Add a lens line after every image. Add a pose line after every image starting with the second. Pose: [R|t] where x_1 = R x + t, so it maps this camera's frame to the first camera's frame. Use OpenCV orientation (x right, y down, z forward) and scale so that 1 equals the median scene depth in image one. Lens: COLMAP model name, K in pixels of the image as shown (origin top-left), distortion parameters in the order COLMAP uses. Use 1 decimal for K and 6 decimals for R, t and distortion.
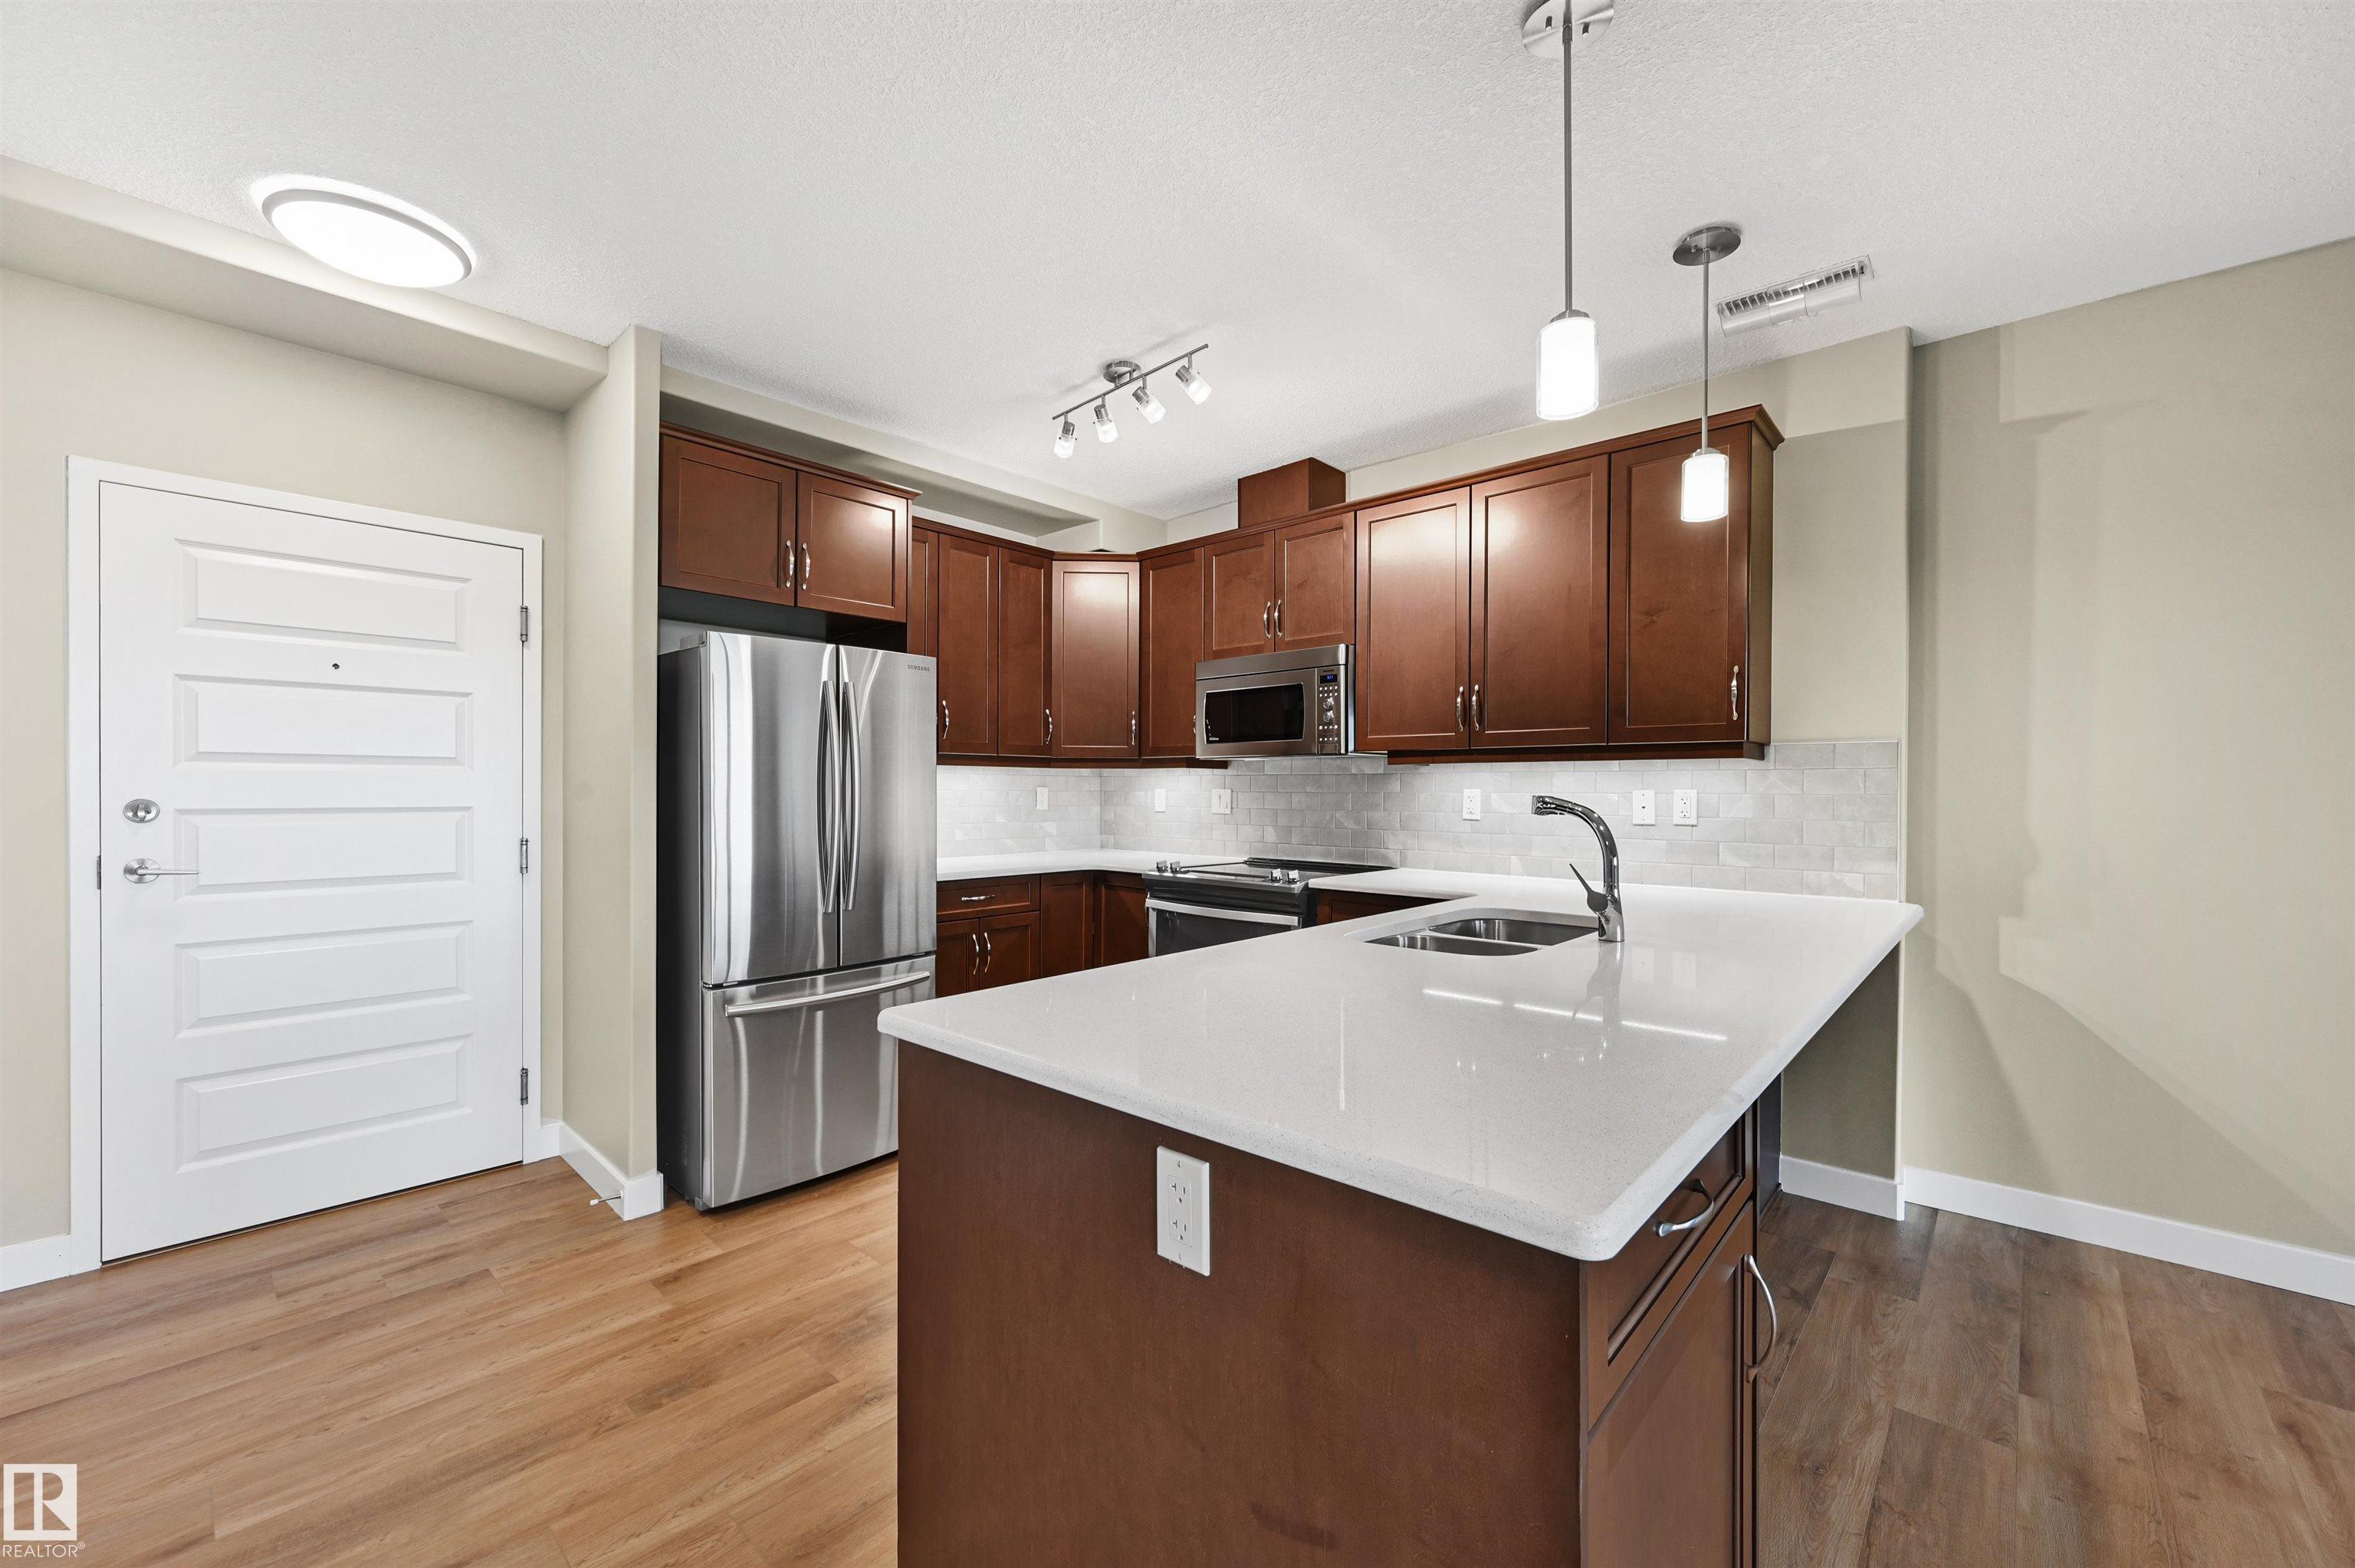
lens RADIAL K [[923.0, 0, 1186.8], [0, 923.0, 798.9], [0, 0, 1]] dist [0.007711, -0.001349]
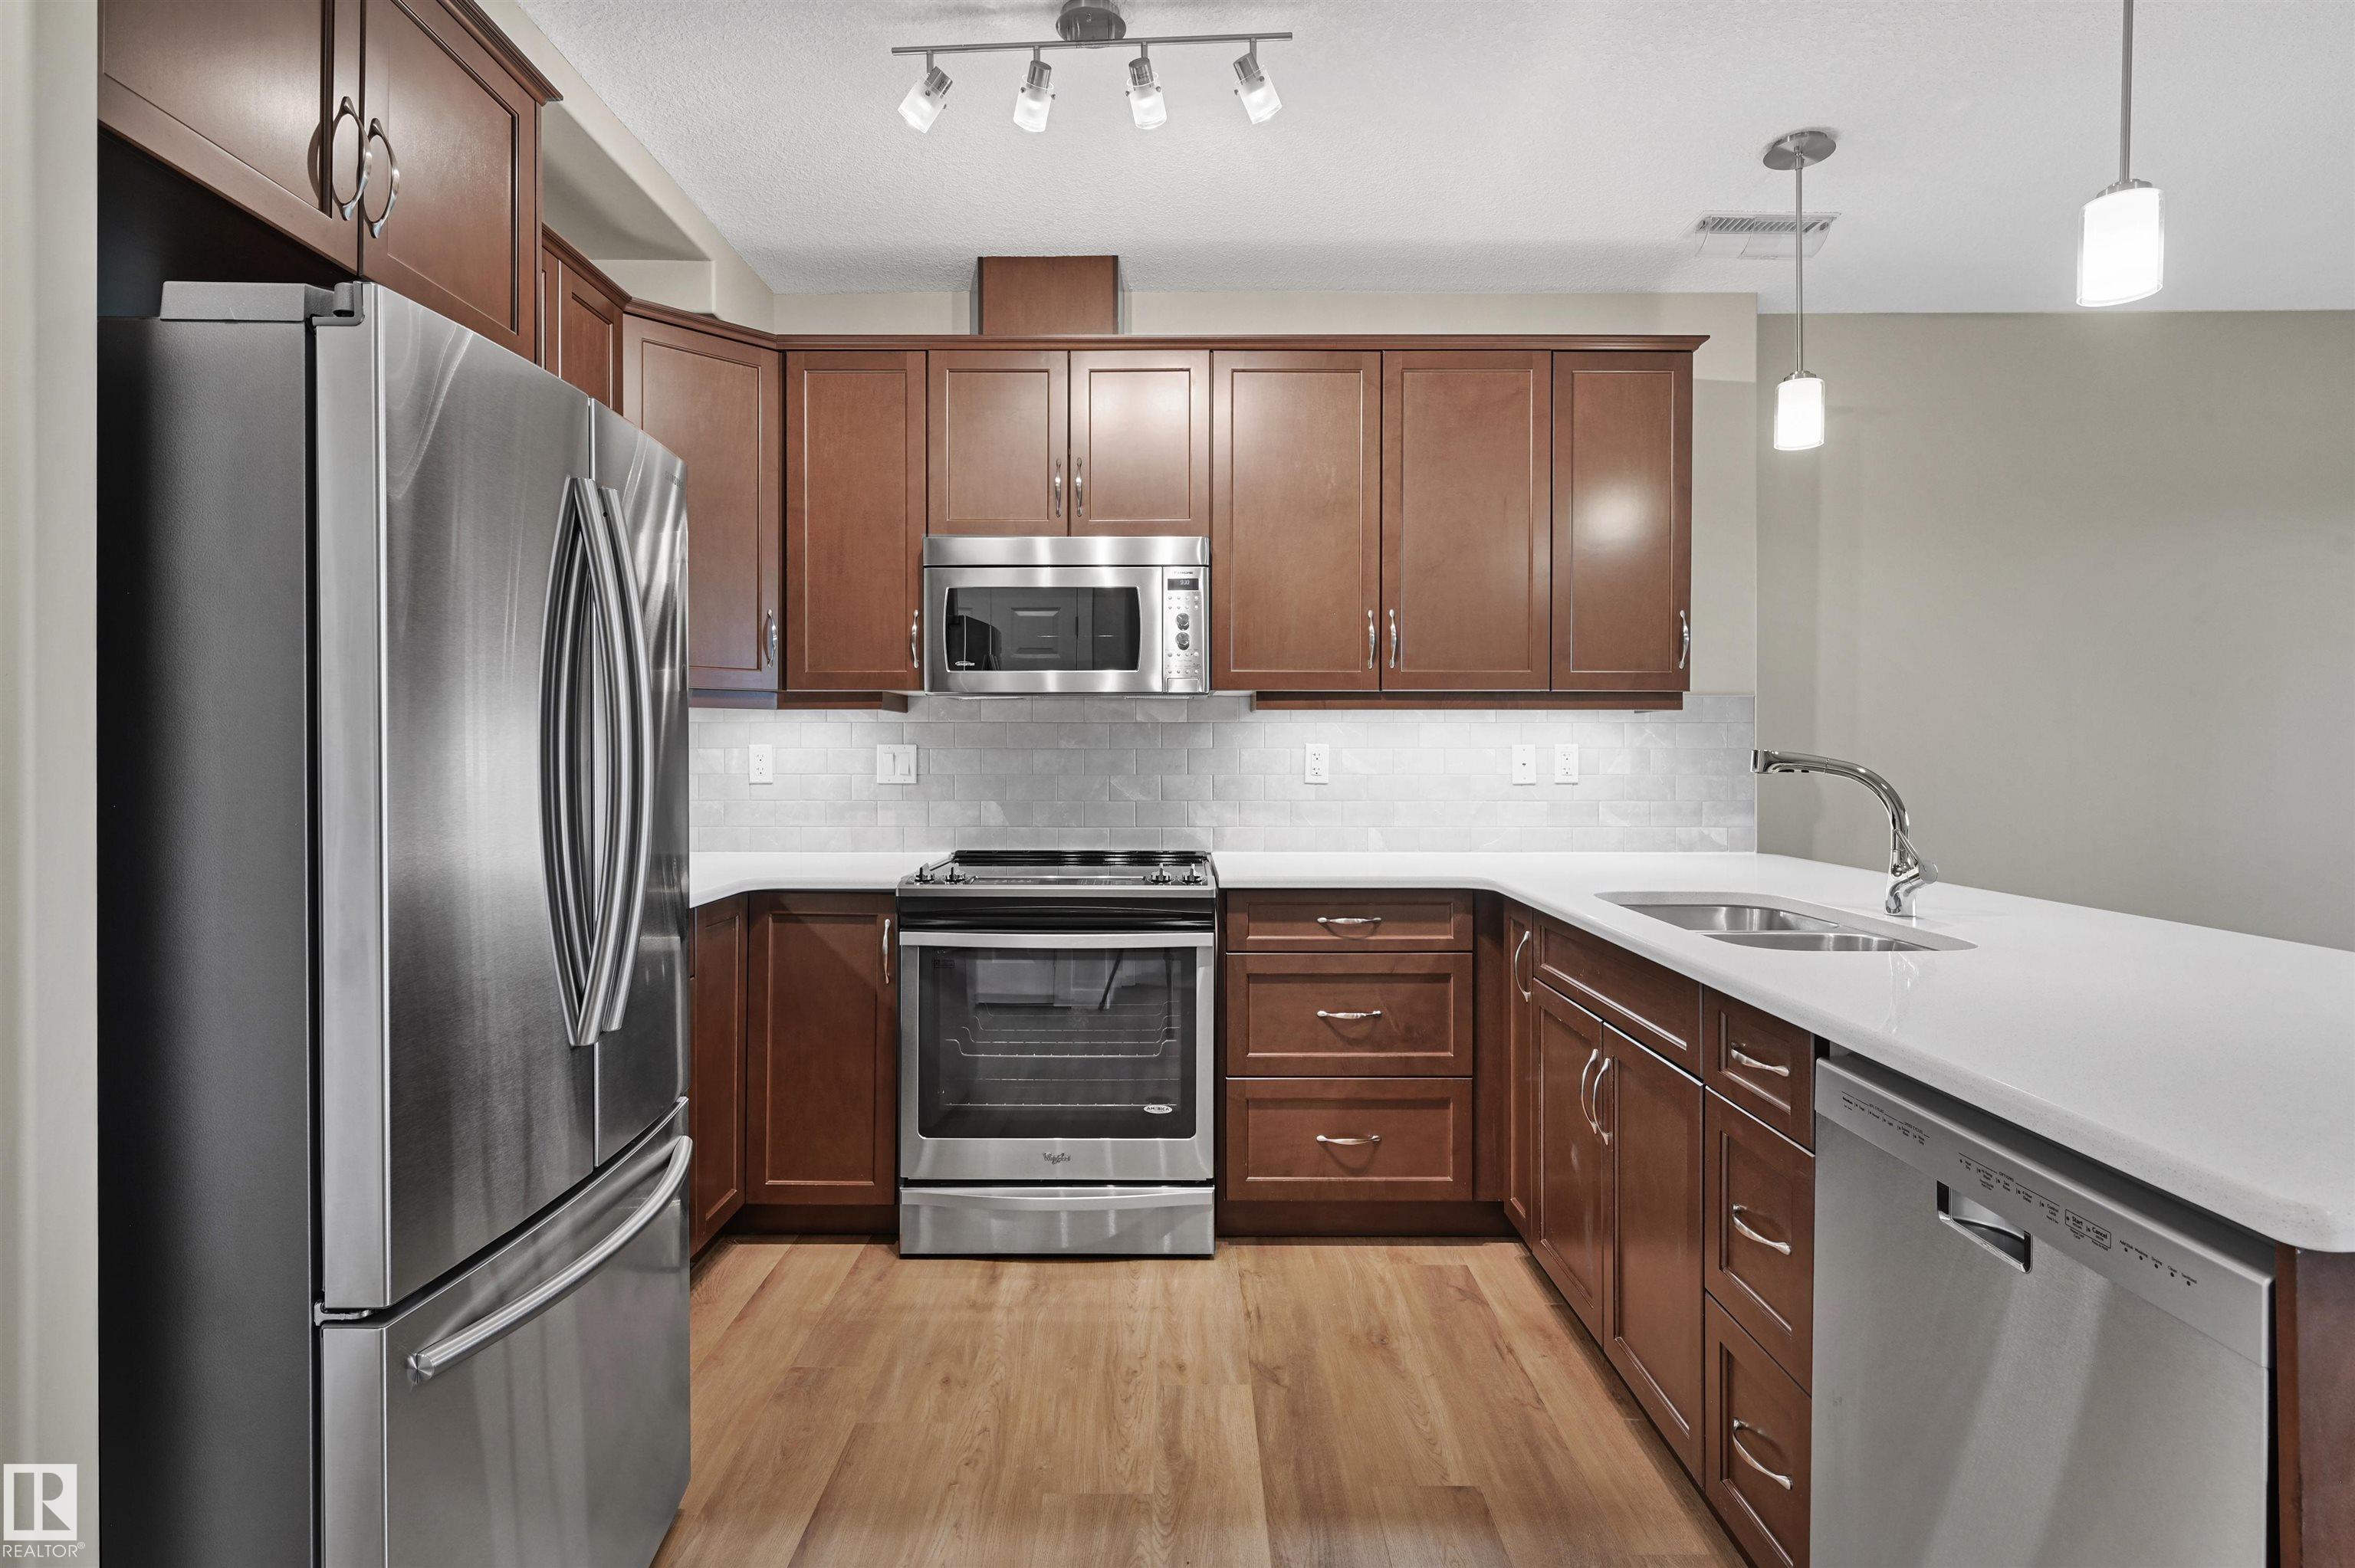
lens RADIAL K [[1163.5, 0, 1188.2], [0, 1163.5, 755.1], [0, 0, 1]] dist [0.001476, -0.000229]
pose [[0.746040, -0.007332, 0.665861, -0.419782], [0.009099, 0.999958, 0.000817, -0.002965], [-0.665839, 0.005449, 0.746076, 0.346215]]
